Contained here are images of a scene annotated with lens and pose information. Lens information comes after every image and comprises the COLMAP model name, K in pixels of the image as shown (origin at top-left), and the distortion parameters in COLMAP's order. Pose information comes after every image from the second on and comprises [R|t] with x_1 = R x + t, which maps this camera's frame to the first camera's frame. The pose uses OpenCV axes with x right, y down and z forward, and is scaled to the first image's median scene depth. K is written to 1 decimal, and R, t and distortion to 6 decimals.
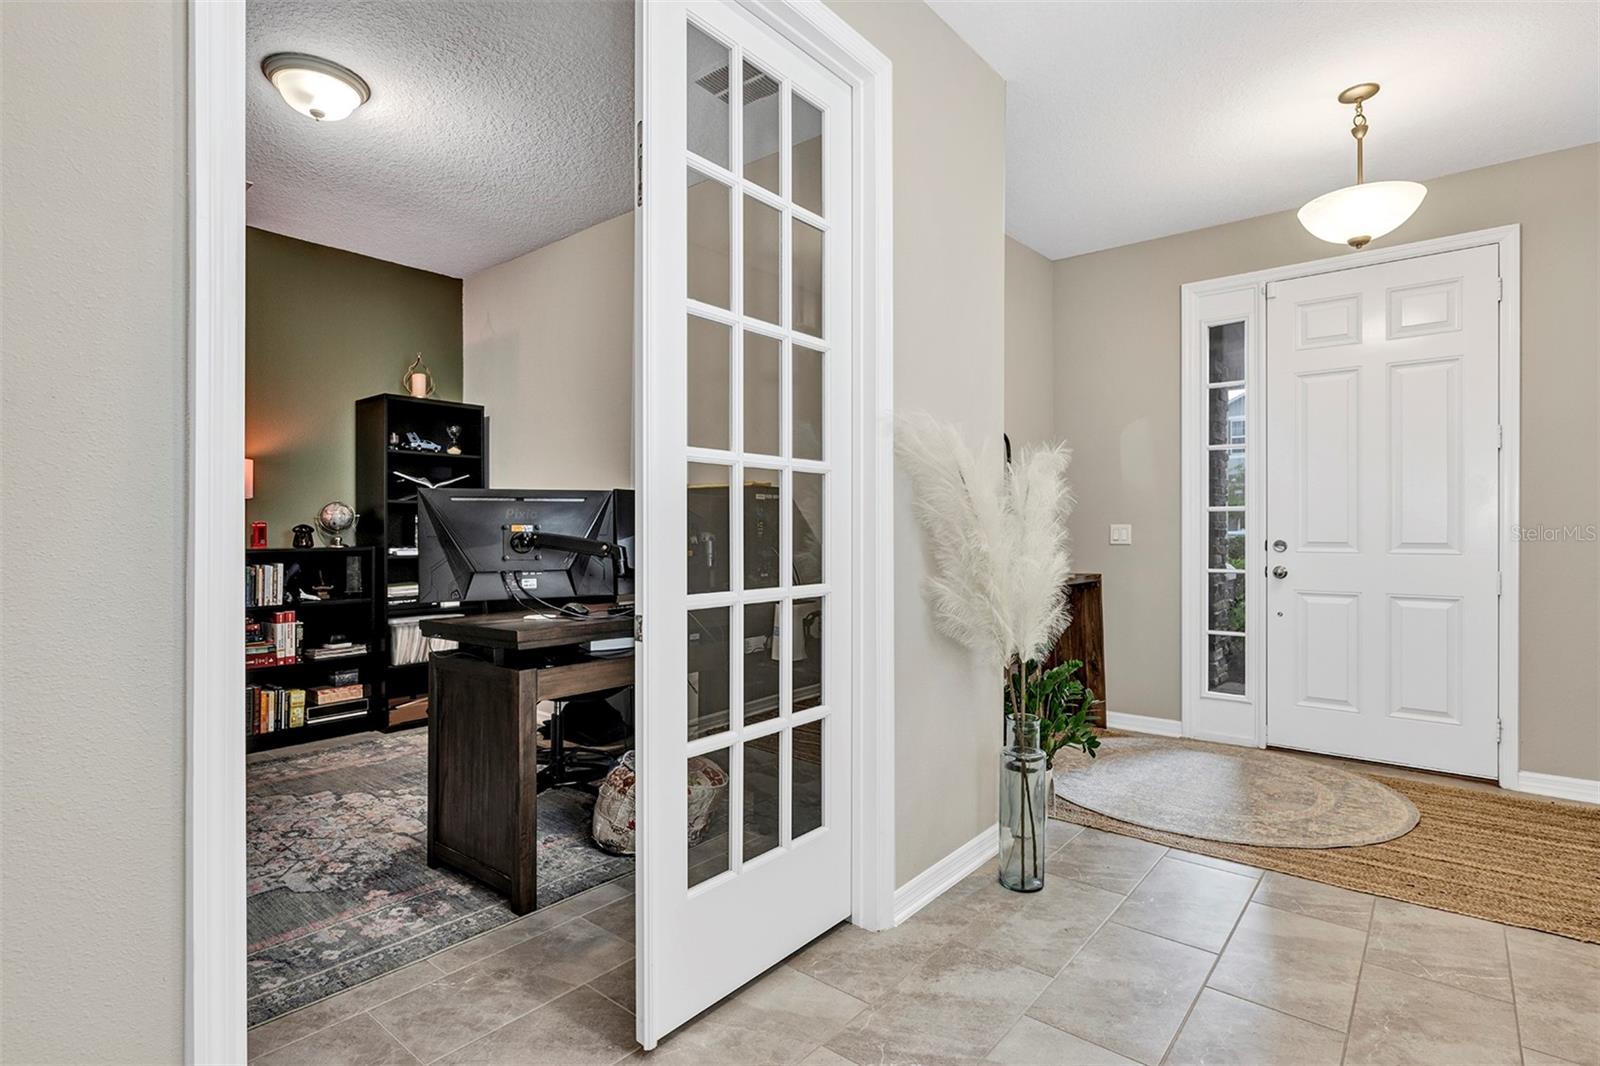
lens RADIAL K [[795.6, 0, 808.4], [0, 795.6, 532.3], [0, 0, 1]] dist [-0.002107, 0.001337]
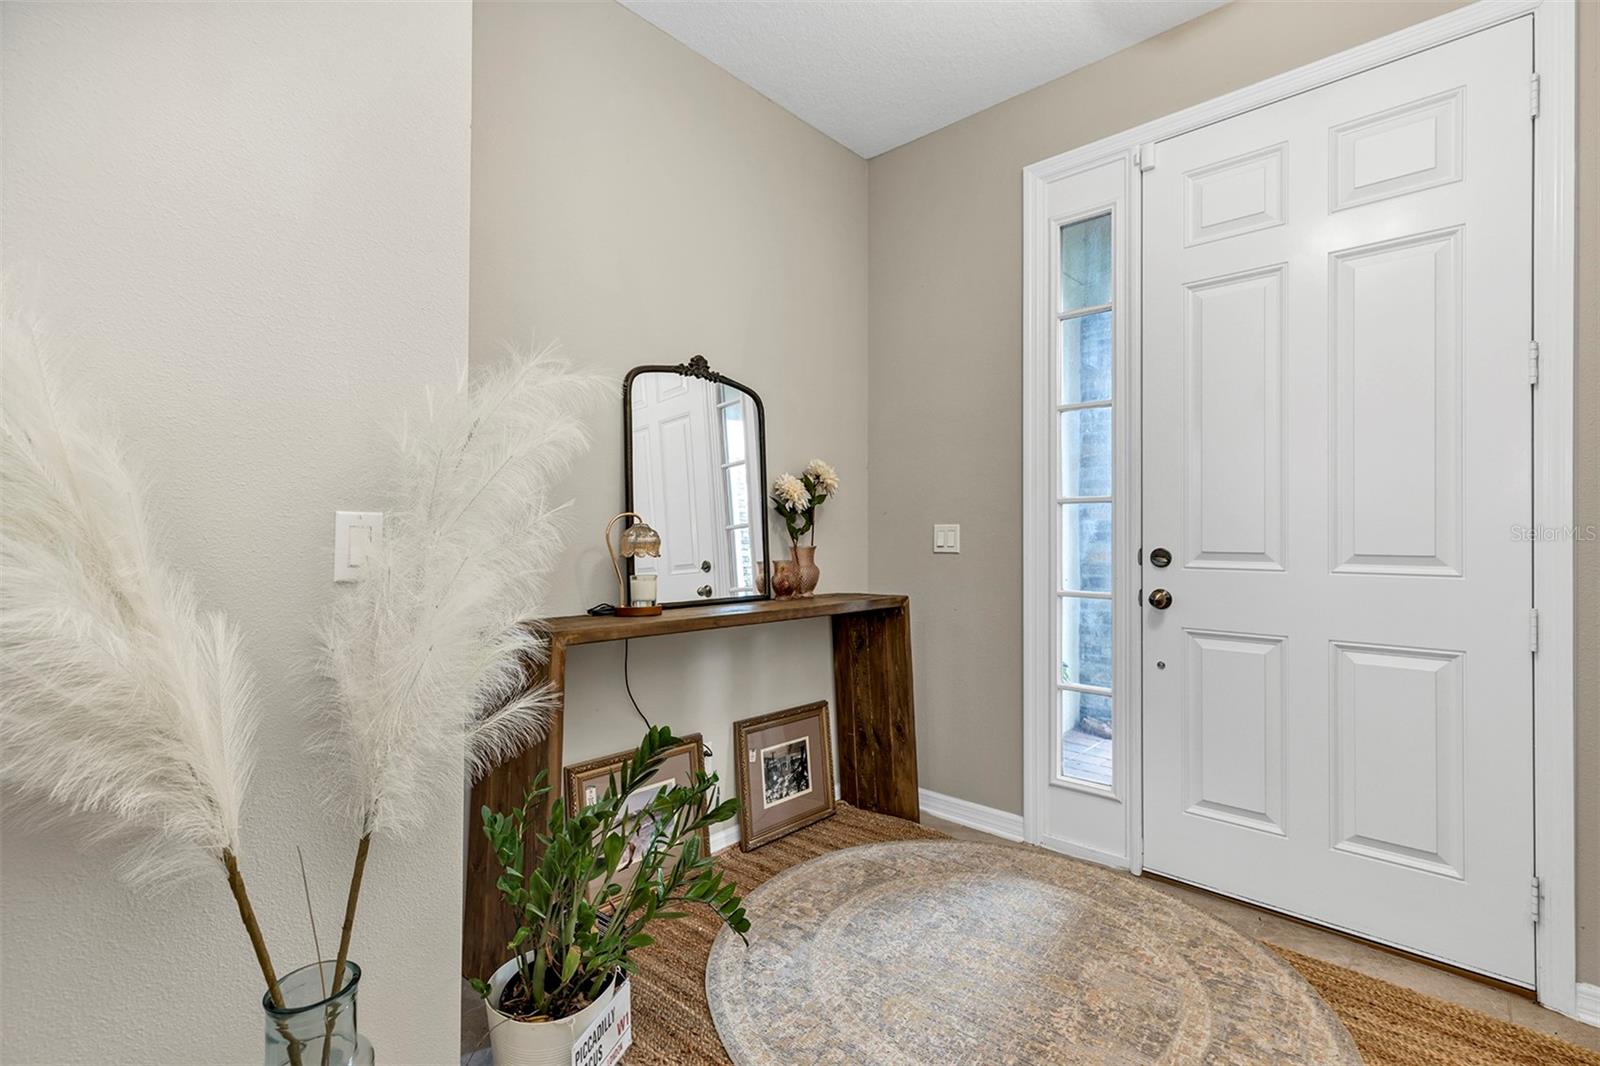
lens RADIAL K [[729.2, 0, 797.0], [0, 729.2, 528.8], [0, 0, 1]] dist [0.008837, -0.000107]
pose [[0.997929, 0.000754, -0.064317, 0.325704], [-0.001089, 0.999986, -0.005175, -0.002520], [0.064313, 0.005234, 0.997916, 0.380599]]
